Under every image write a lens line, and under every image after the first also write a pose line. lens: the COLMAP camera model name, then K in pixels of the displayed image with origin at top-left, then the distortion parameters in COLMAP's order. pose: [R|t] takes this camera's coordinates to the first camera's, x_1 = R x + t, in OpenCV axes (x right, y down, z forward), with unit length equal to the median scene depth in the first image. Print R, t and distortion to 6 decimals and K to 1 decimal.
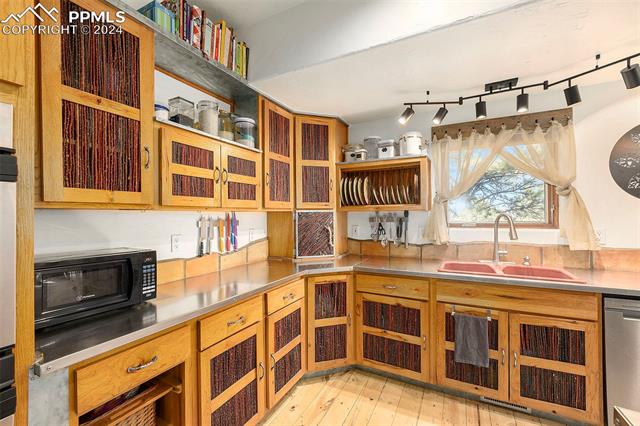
lens RADIAL K [[274.9, 0, 320.8], [0, 274.9, 215.8], [0, 0, 1]] dist [-0.000287, 0.001158]
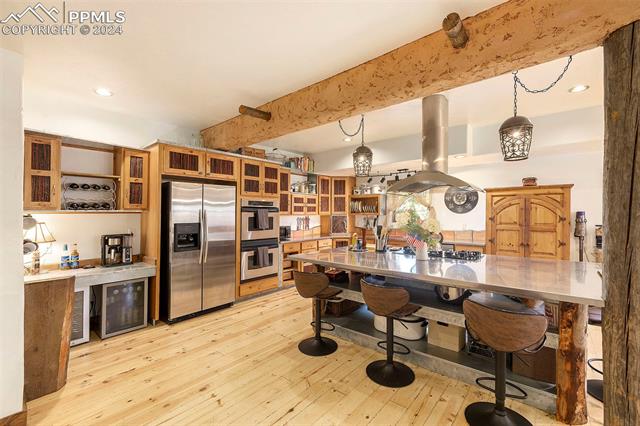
lens RADIAL K [[274.9, 0, 320.7], [0, 274.9, 212.9], [0, 0, 1]] dist [-0.000287, 0.001158]
pose [[0.974769, 0.006973, -0.223108, 0.414244], [-0.007791, 0.999966, -0.002782, -0.032753], [0.223081, 0.004450, 0.974790, -1.634172]]
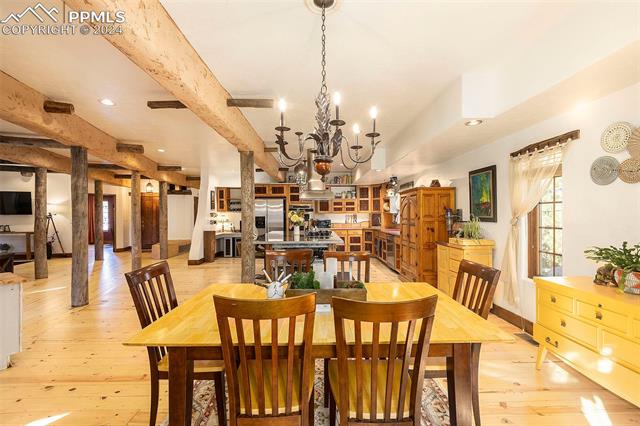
lens RADIAL K [[274.9, 0, 321.4], [0, 274.9, 213.2], [0, 0, 1]] dist [-0.000287, 0.001158]
pose [[0.473044, 0.005110, -0.881024, 2.910909], [-0.000955, 0.999986, 0.005287, -0.037601], [0.881038, -0.001660, 0.473042, -1.303183]]
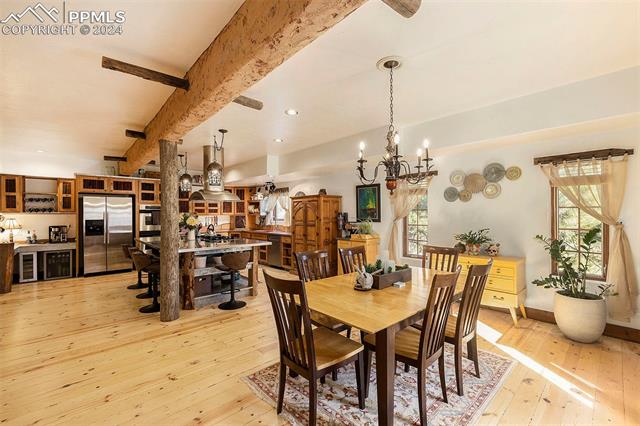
lens RADIAL K [[274.9, 0, 320.2], [0, 274.9, 215.4], [0, 0, 1]] dist [-0.000287, 0.001158]
pose [[0.933188, 0.008776, -0.359282, 2.359321], [-0.006950, 0.999956, 0.006375, -0.047783], [0.359322, -0.003452, 0.933207, -2.013599]]
